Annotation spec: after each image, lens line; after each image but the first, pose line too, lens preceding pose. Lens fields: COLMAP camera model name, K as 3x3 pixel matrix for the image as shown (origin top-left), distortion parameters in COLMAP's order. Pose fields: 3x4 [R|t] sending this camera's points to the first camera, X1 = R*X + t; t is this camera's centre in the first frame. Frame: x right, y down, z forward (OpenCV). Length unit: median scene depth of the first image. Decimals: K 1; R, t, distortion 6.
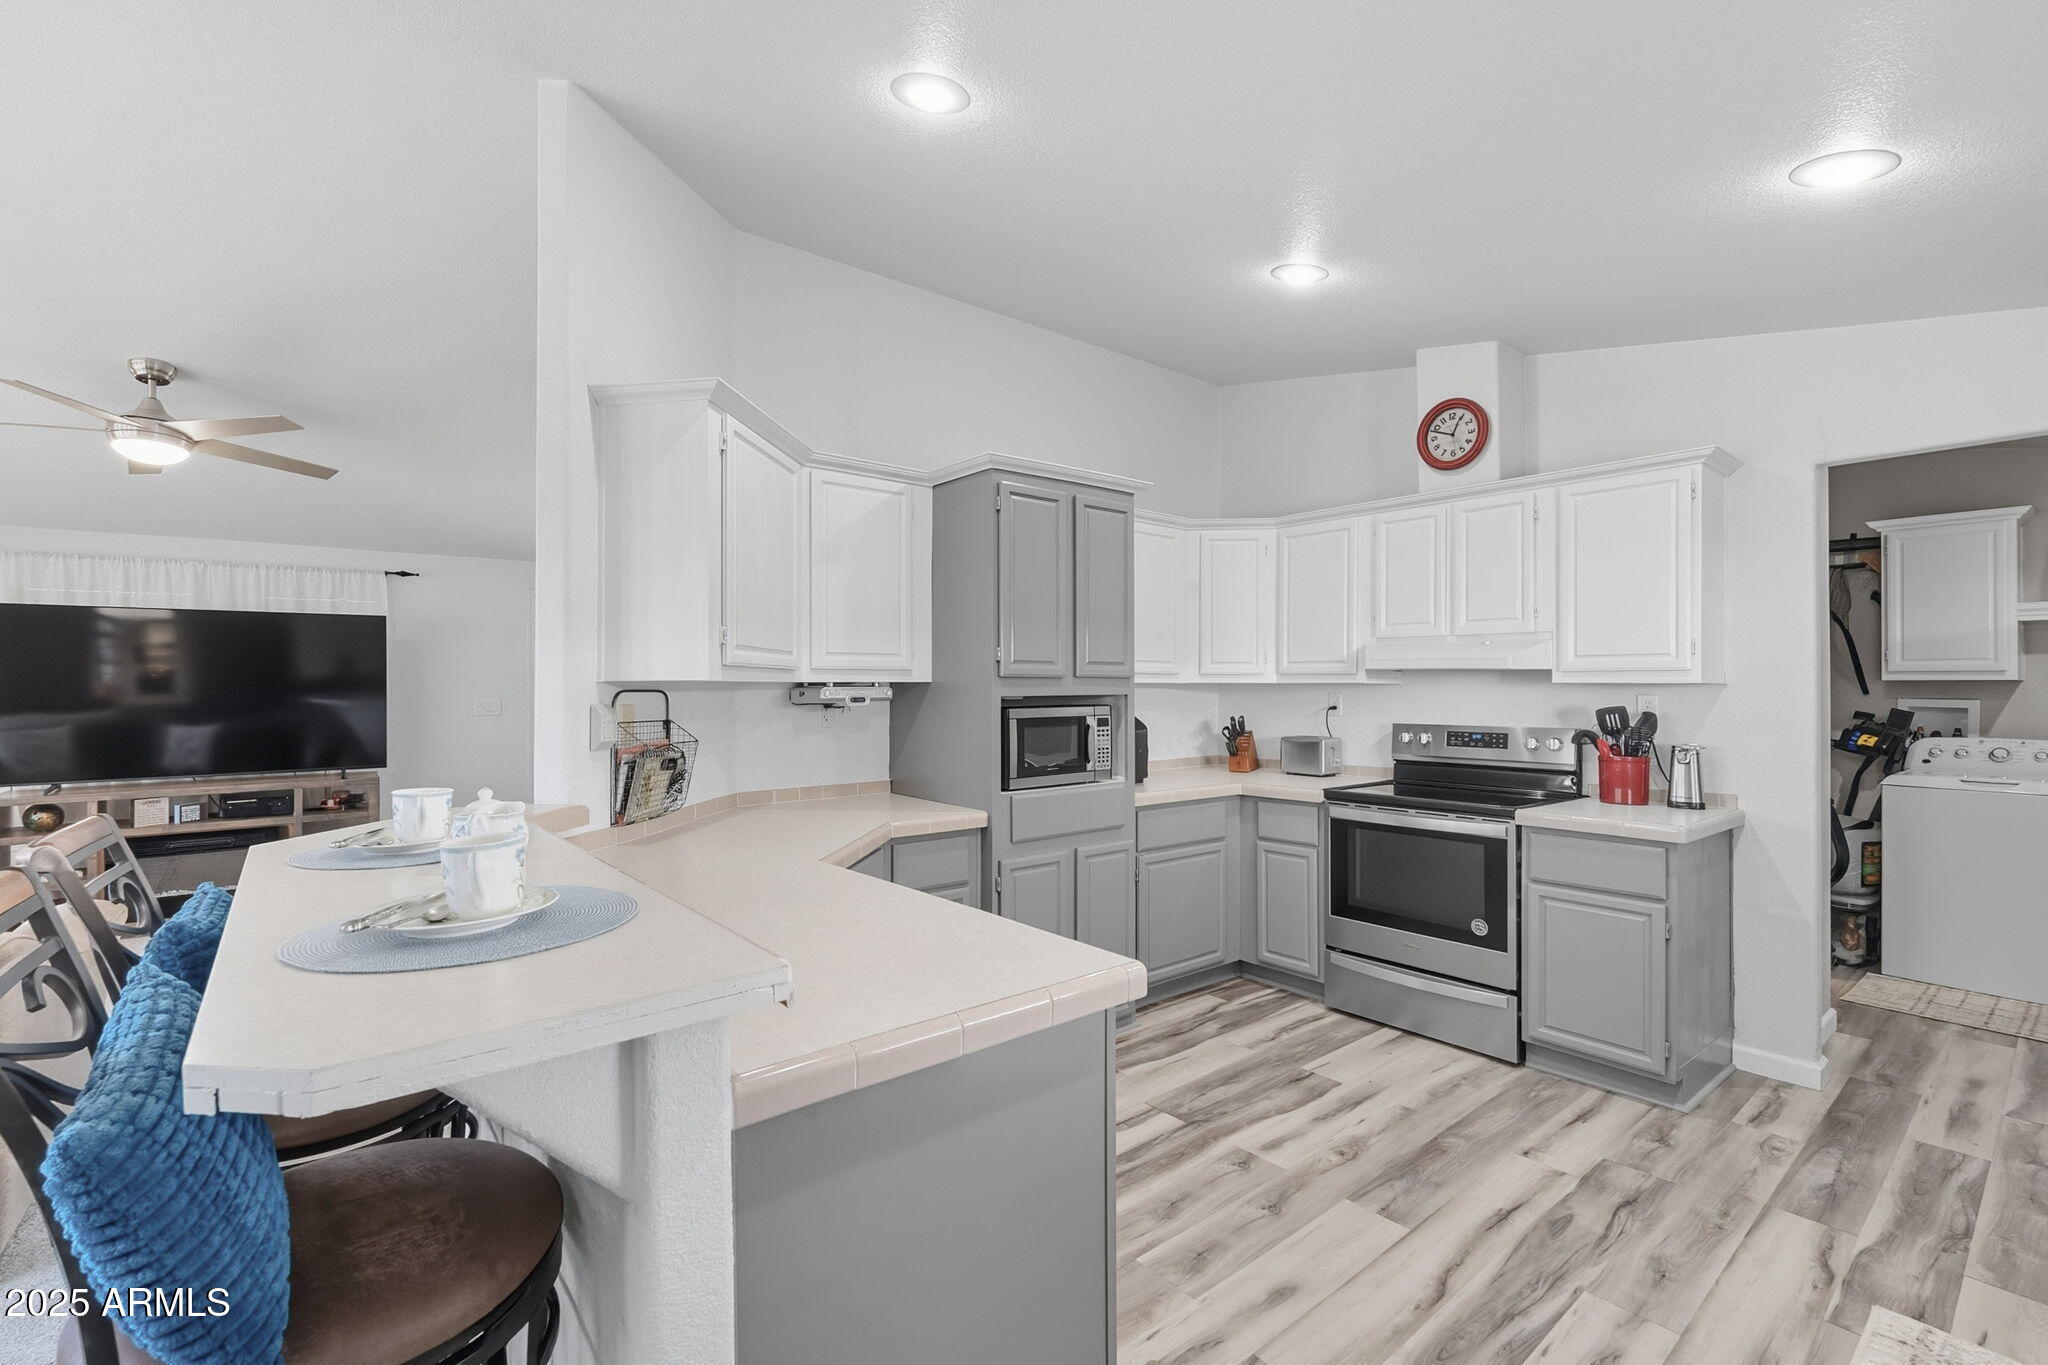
lens RADIAL K [[894.6, 0, 1025.0], [0, 894.6, 680.5], [0, 0, 1]] dist [-0.008947, 0.002101]
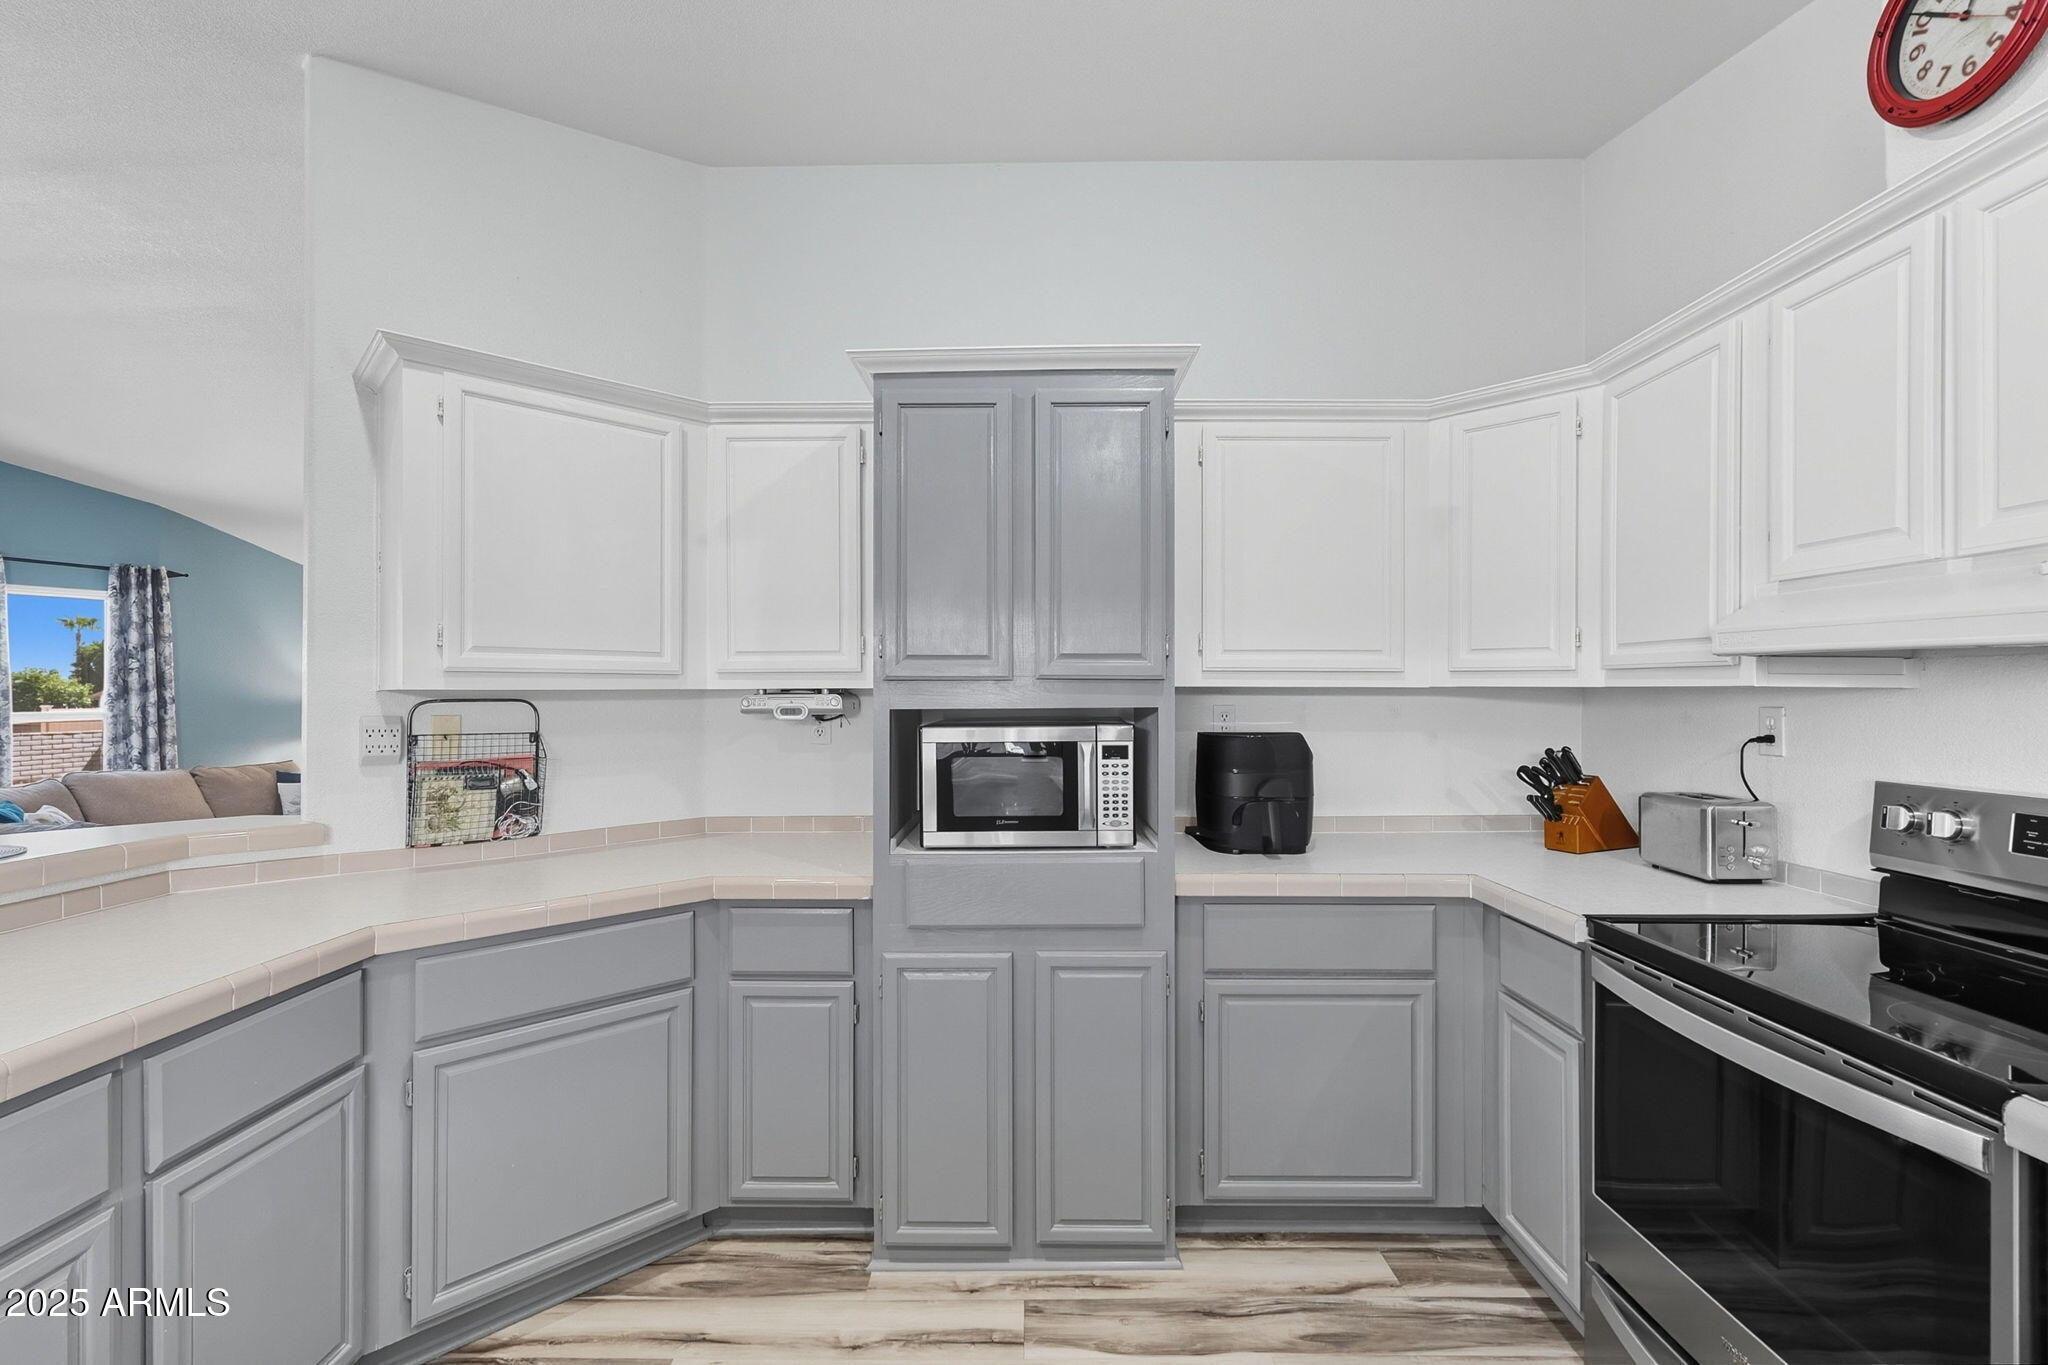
lens RADIAL K [[894.6, 0, 1021.8], [0, 894.6, 684.8], [0, 0, 1]] dist [-0.008947, 0.002101]
pose [[0.767199, -0.005134, -0.641388, 0.427075], [0.006697, 0.999978, 0.000005, -0.000258], [0.641374, -0.004299, 0.767216, 0.481334]]
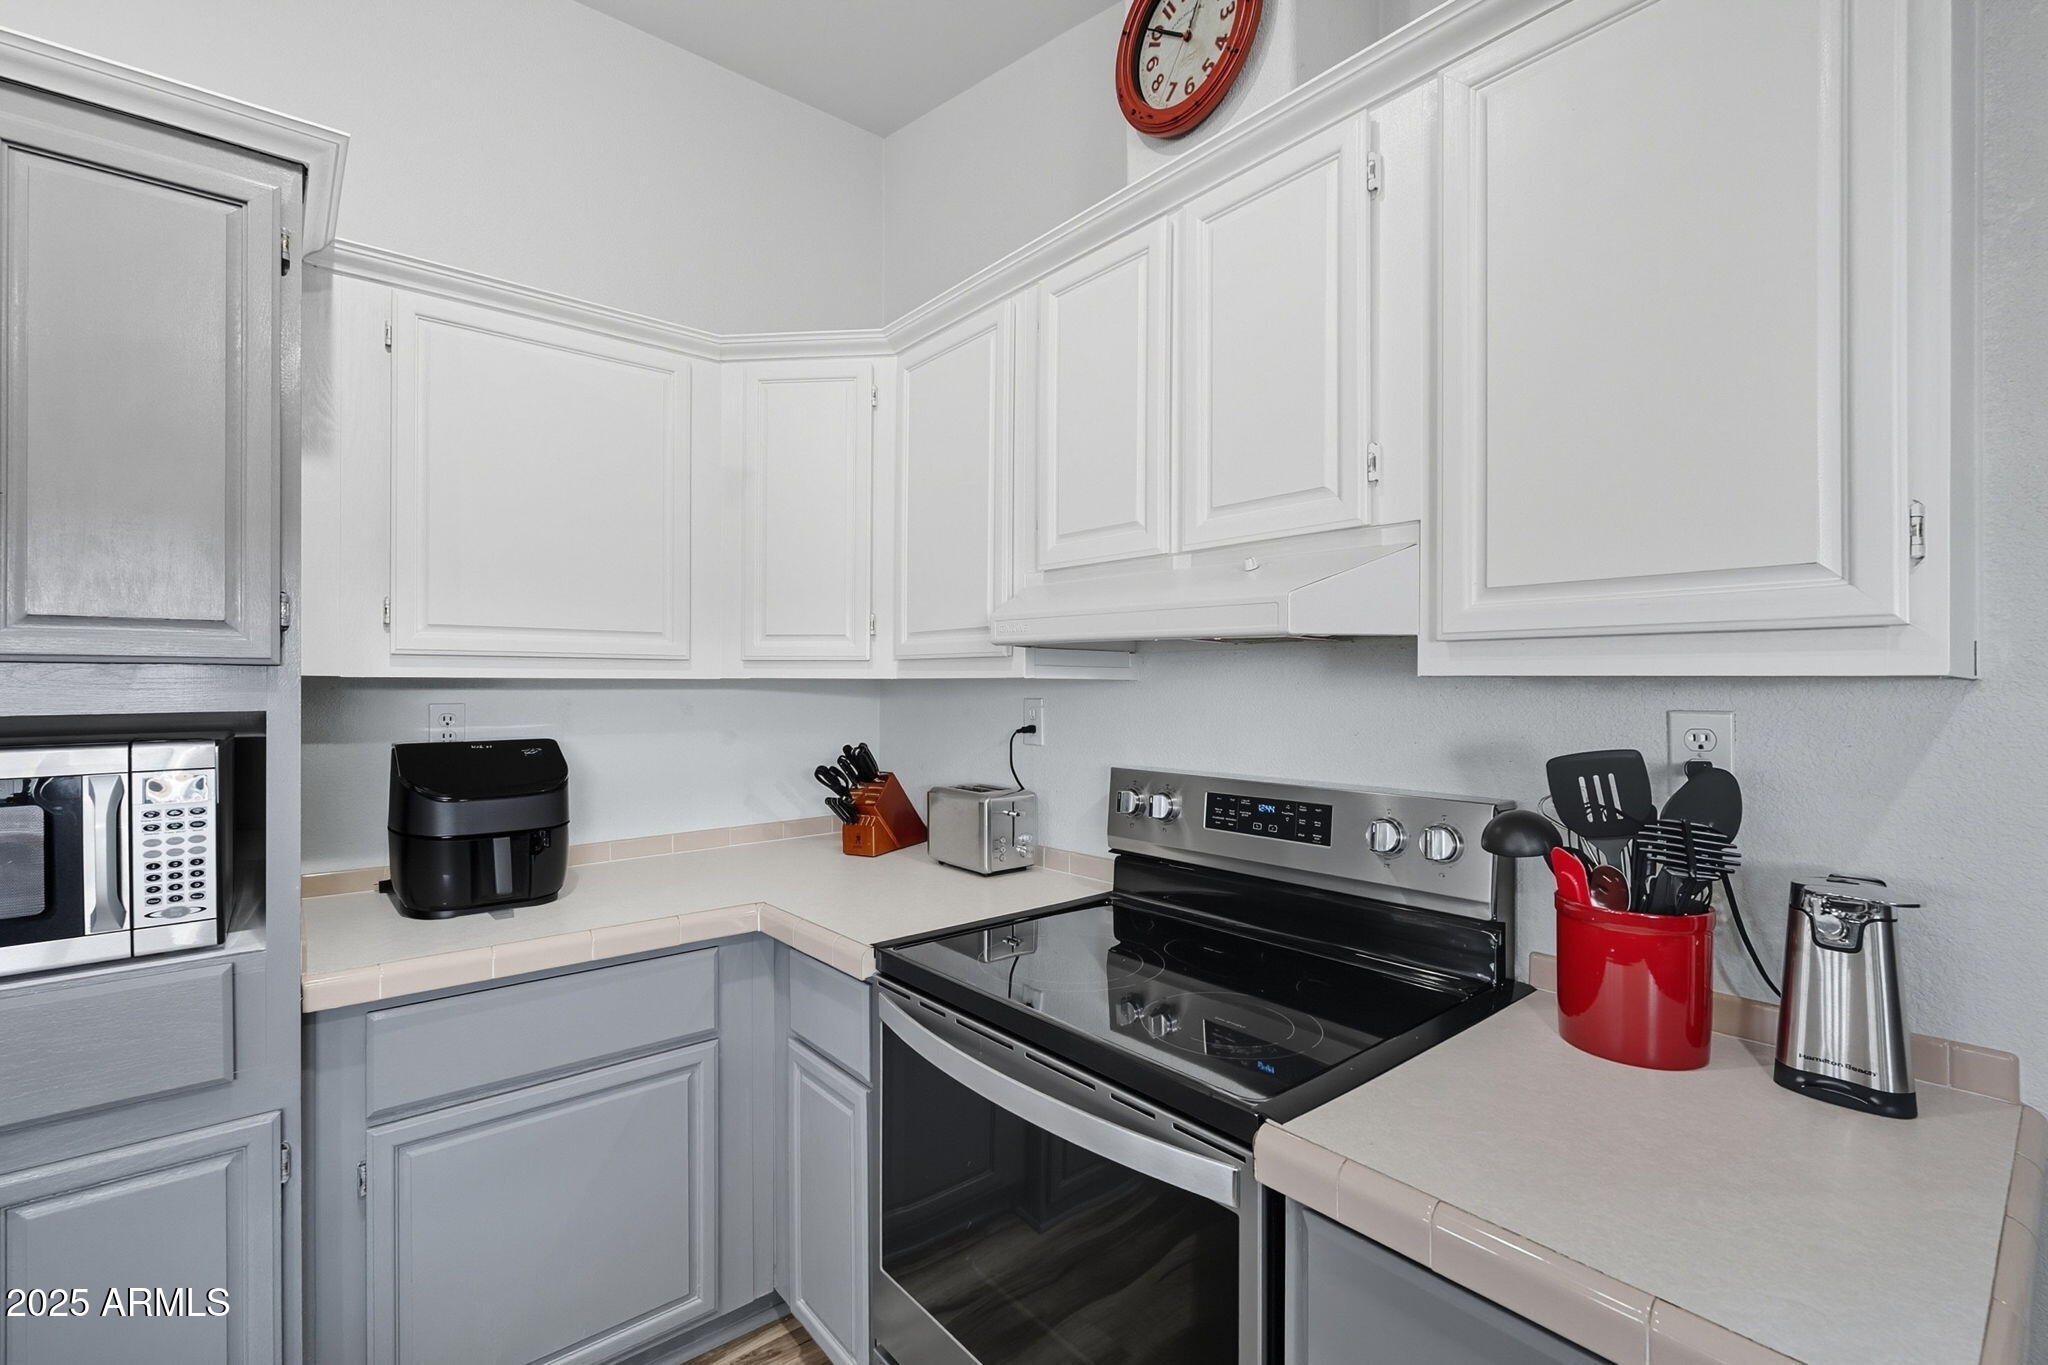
lens RADIAL K [[894.6, 0, 1026.7], [0, 894.6, 681.4], [0, 0, 1]] dist [-0.008947, 0.002101]
pose [[0.999895, -0.002715, 0.014236, 0.416657], [0.002624, 0.999976, 0.006462, 0.001992], [-0.014253, -0.006424, 0.999878, 0.633327]]
